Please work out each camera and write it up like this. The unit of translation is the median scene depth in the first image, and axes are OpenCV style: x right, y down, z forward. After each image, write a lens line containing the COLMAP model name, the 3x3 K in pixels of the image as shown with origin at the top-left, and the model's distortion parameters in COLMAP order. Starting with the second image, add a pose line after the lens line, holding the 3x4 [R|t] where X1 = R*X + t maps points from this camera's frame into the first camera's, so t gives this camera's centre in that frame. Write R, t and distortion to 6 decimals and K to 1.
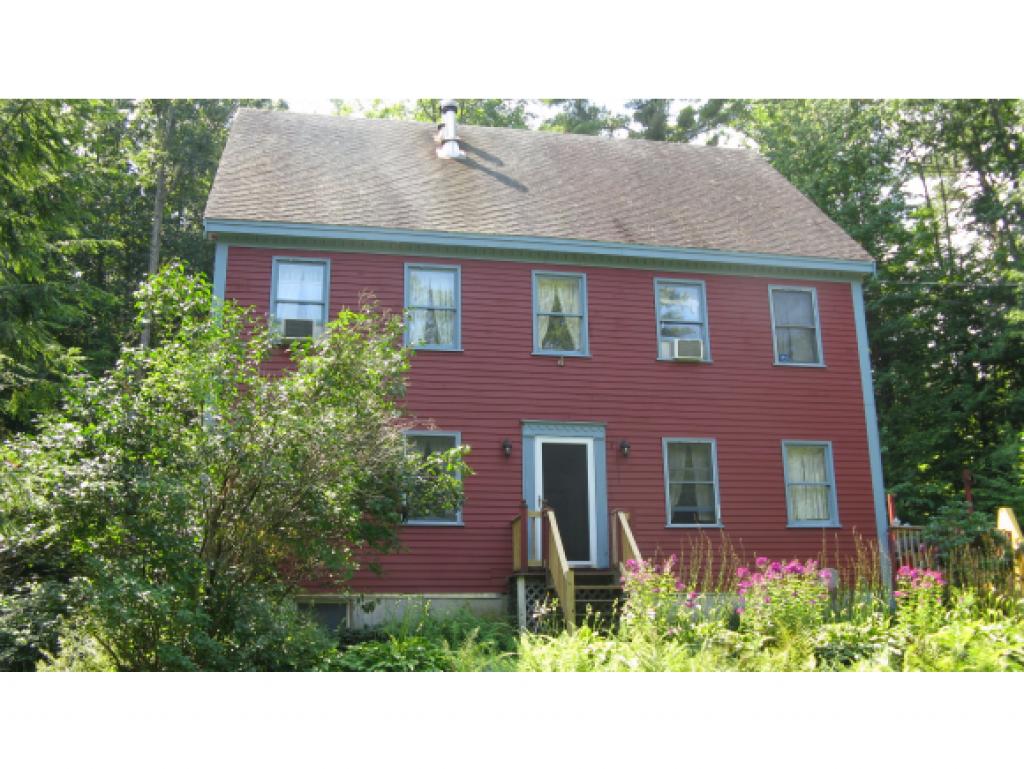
lens RADIAL K [[1075.5, 0, 512.0], [0, 1075.5, 384.5], [0, 0, 1]] dist [-0.180259, 0.214336]
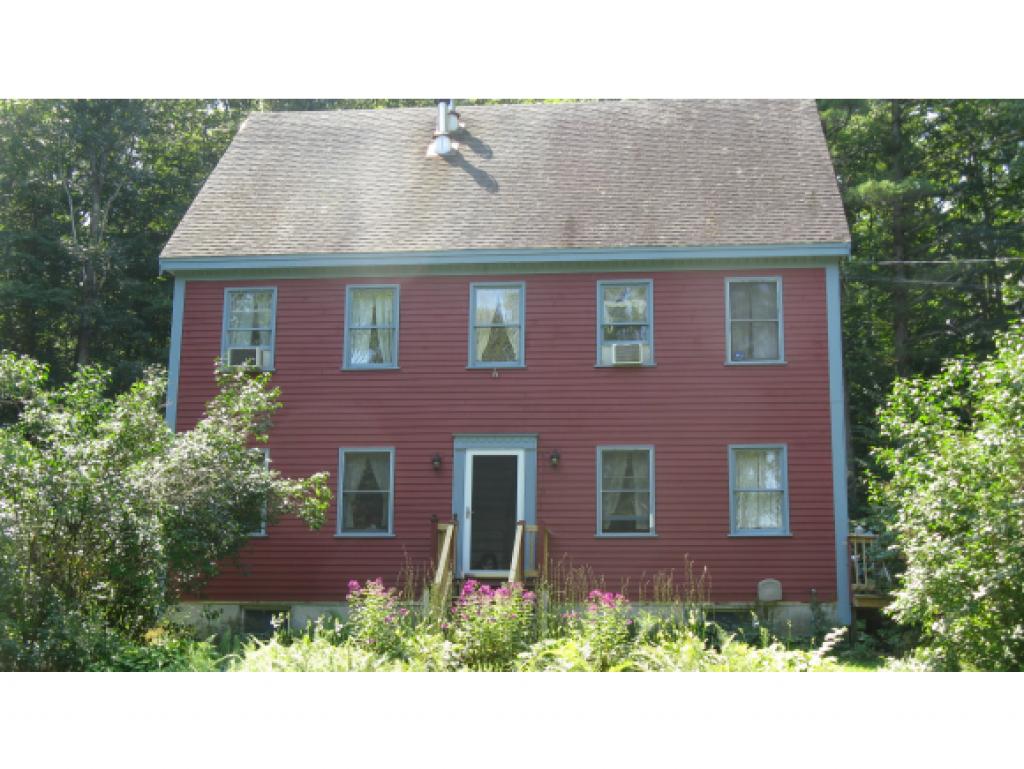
lens RADIAL K [[1408.2, 0, 512.0], [0, 1408.2, 384.5], [0, 0, 1]] dist [-0.067247, 0.020787]
pose [[0.954373, -0.037669, -0.296233, 0.447456], [0.053969, 0.997434, 0.047038, -0.071833], [0.293701, -0.060879, 0.953957, -0.258593]]
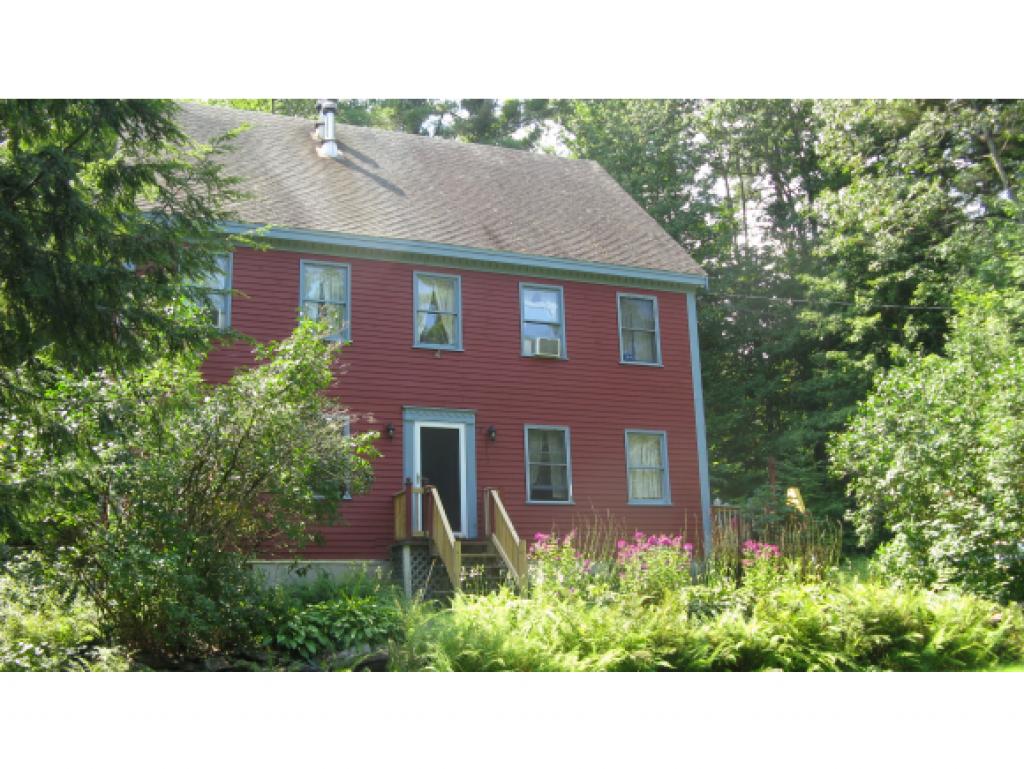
lens RADIAL K [[1075.5, 0, 512.0], [0, 1075.5, 384.5], [0, 0, 1]] dist [-0.180259, 0.214336]
pose [[0.980018, 0.031814, 0.196349, -0.096430], [-0.037836, 0.998919, 0.026992, -0.022862], [-0.195278, -0.033882, 0.980163, -0.113515]]
